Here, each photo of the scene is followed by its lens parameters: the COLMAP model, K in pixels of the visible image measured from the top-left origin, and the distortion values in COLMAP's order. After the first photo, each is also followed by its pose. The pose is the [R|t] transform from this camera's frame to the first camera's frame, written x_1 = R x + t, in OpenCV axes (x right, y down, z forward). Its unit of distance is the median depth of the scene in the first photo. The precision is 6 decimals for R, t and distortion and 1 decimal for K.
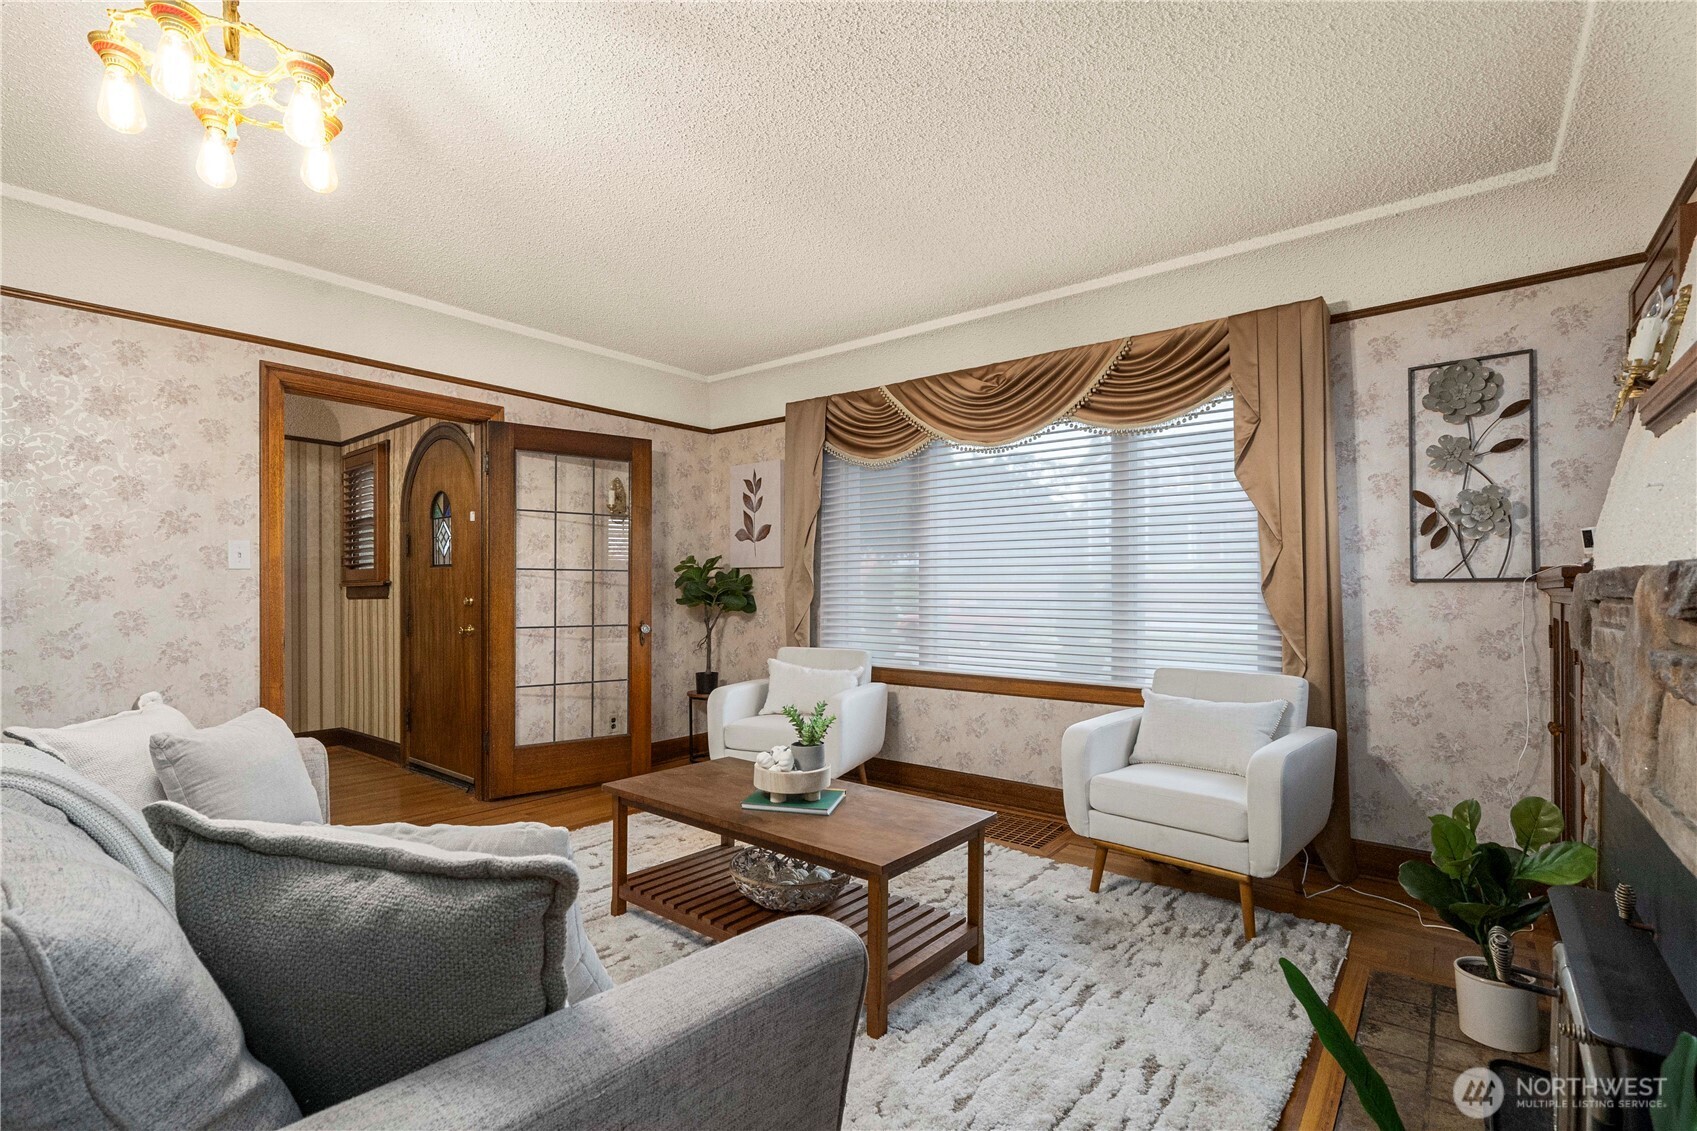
lens RADIAL K [[767.5, 0, 843.7], [0, 767.5, 582.2], [0, 0, 1]] dist [0.004731, 0.000708]
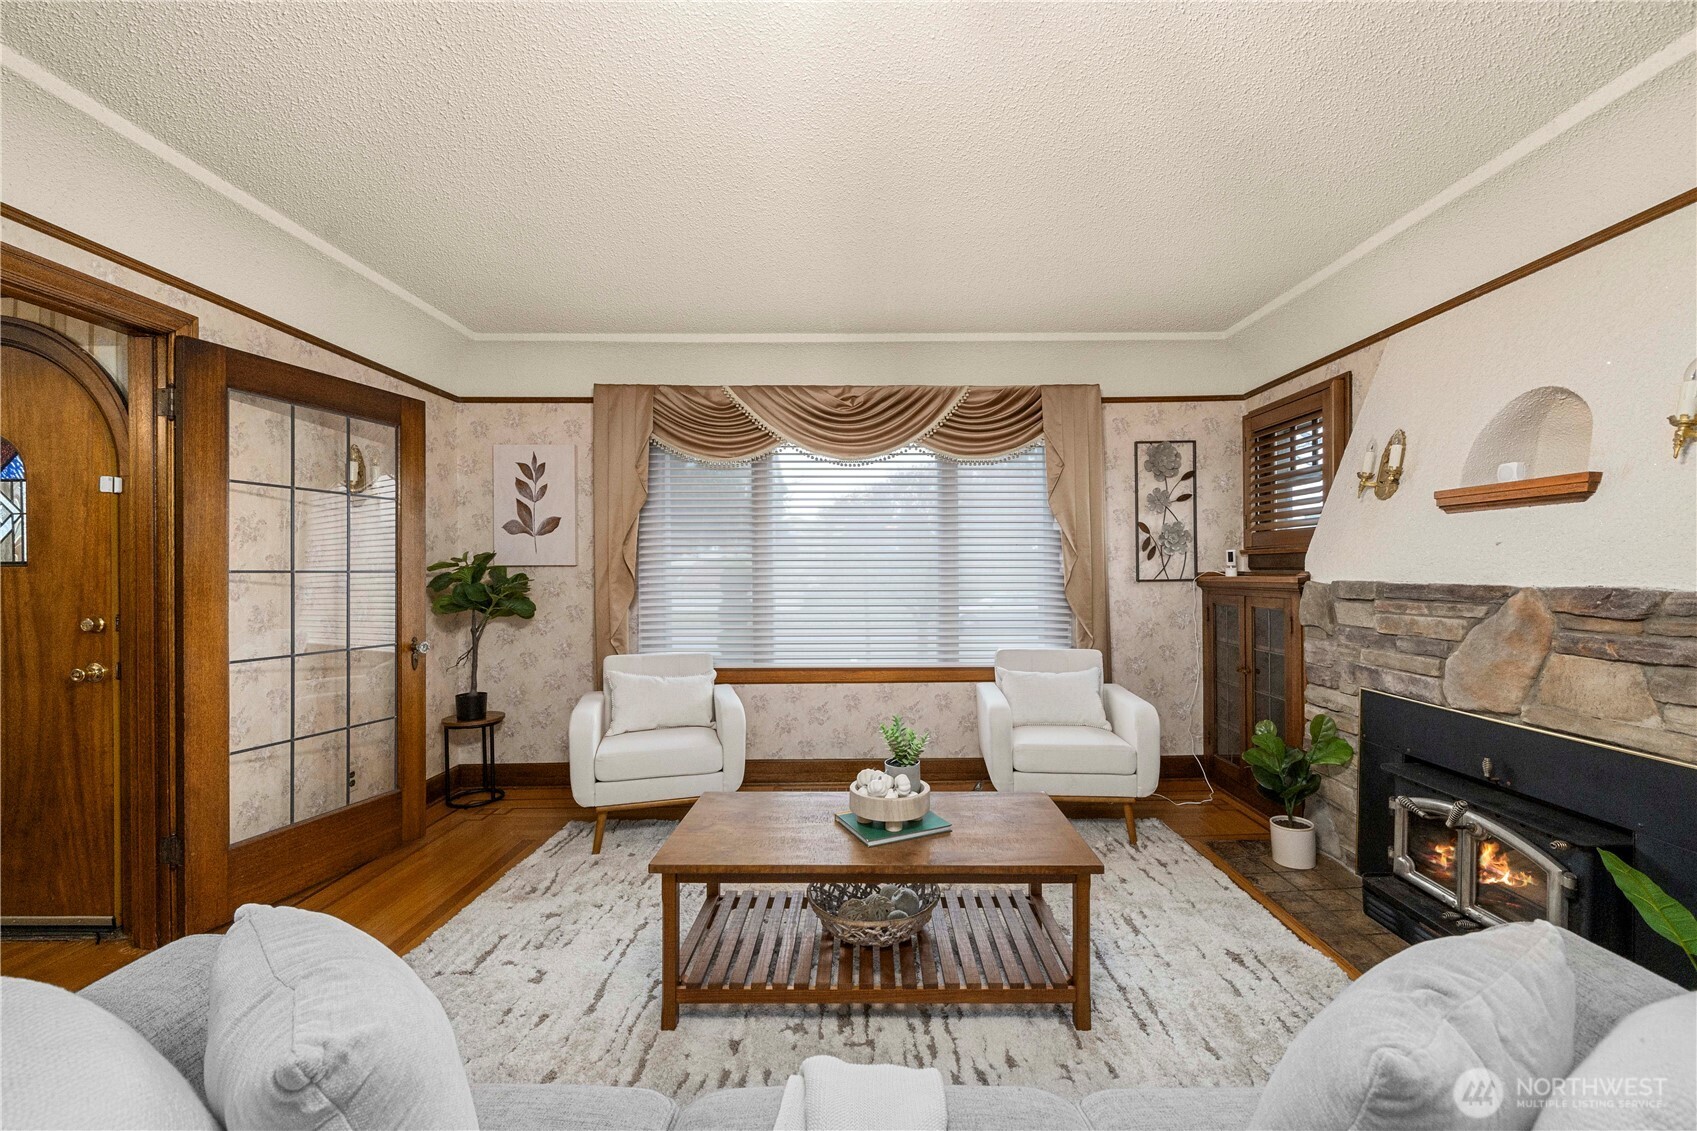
lens RADIAL K [[663.0, 0, 848.7], [0, 663.0, 567.8], [0, 0, 1]] dist [-0.000892, -0.000042]
pose [[0.775818, -0.001293, 0.630955, -0.394829], [0.000953, 0.999999, 0.000878, -0.021683], [-0.630956, -0.000080, 0.775819, 0.250927]]
